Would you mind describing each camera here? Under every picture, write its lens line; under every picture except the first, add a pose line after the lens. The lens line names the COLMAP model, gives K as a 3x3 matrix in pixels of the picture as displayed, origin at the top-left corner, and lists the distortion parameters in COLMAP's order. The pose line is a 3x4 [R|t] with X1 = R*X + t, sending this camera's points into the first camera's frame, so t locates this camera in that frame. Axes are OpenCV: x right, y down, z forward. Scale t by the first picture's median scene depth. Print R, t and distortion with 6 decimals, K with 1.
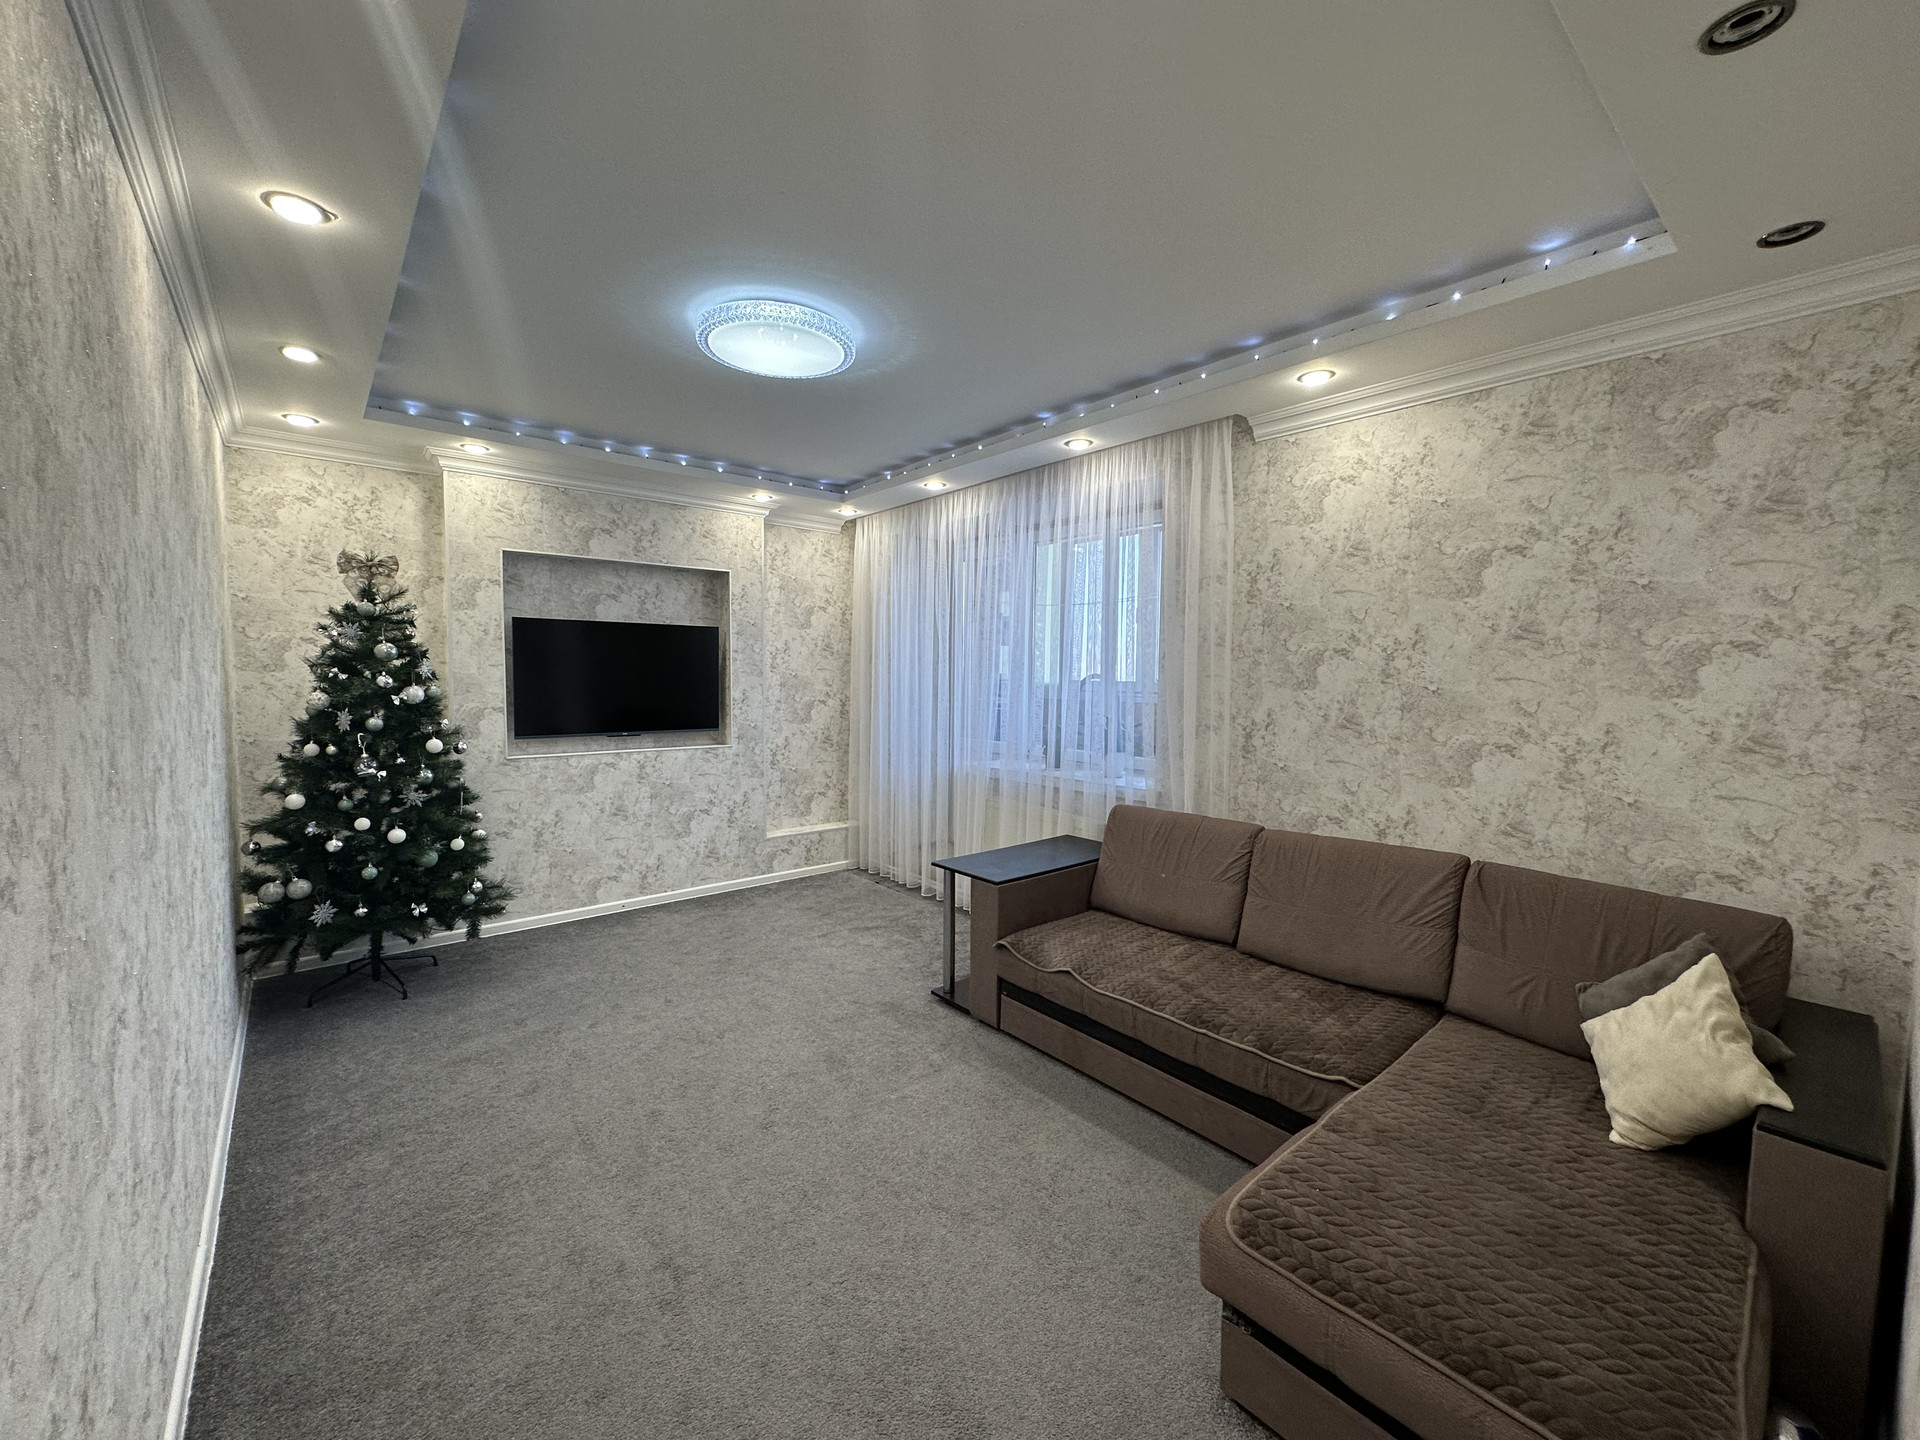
lens RADIAL K [[763.0, 0, 958.5], [0, 763.0, 719.8], [0, 0, 1]] dist [-0.001124, -0.000724]
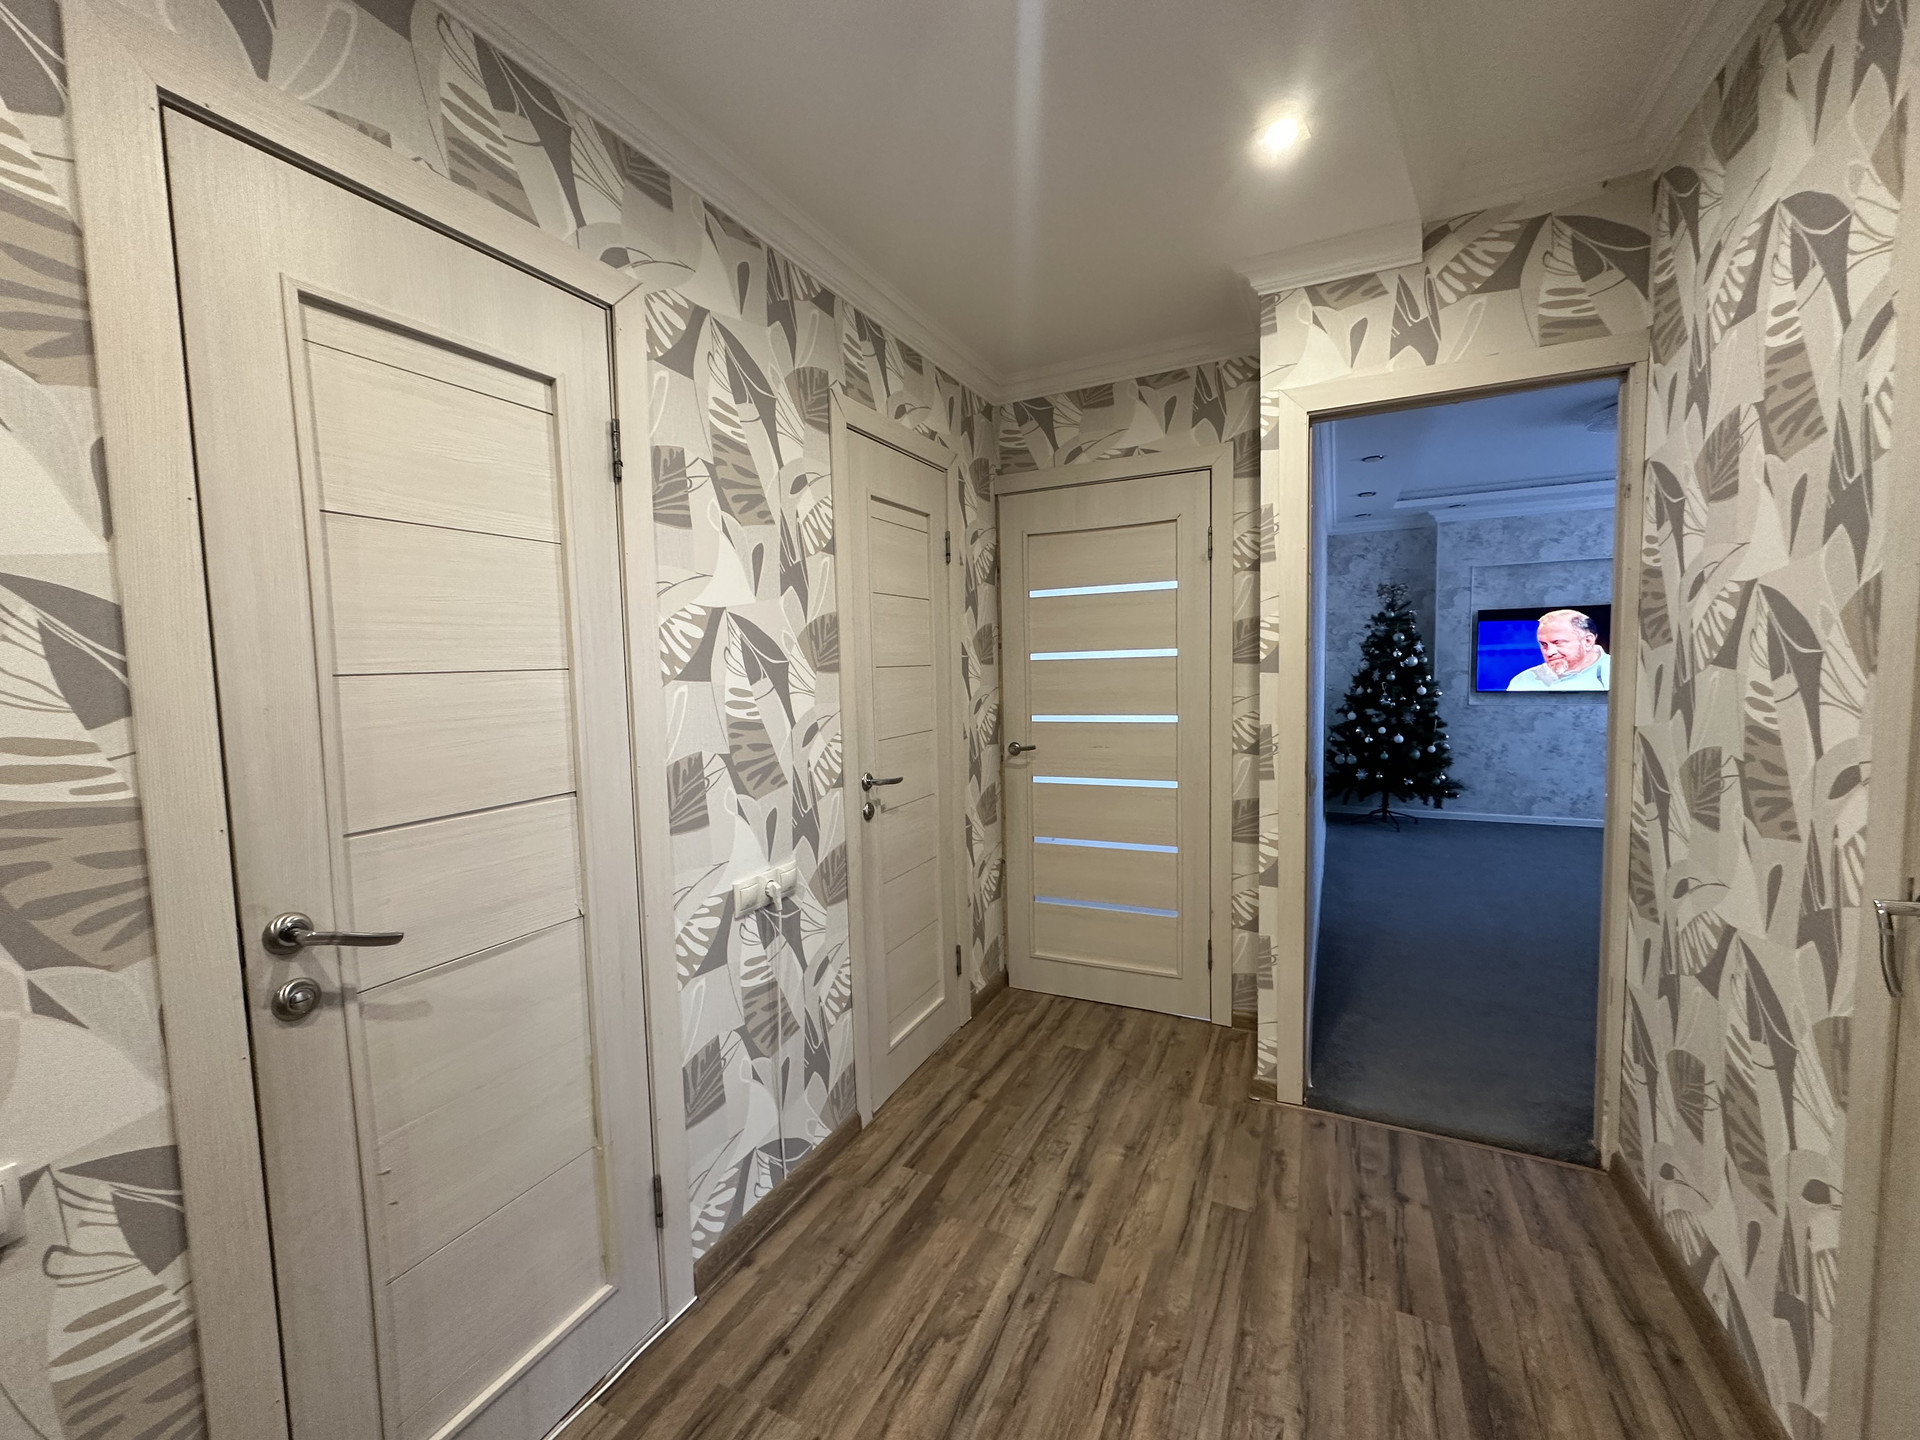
lens RADIAL K [[763.0, 0, 953.8], [0, 763.0, 725.3], [0, 0, 1]] dist [-0.001124, -0.000724]
pose [[0.393250, 0.053188, -0.917892, 0.478158], [-0.029057, 0.998546, 0.045412, 0.063819], [0.918972, 0.008813, 0.394223, -0.644994]]
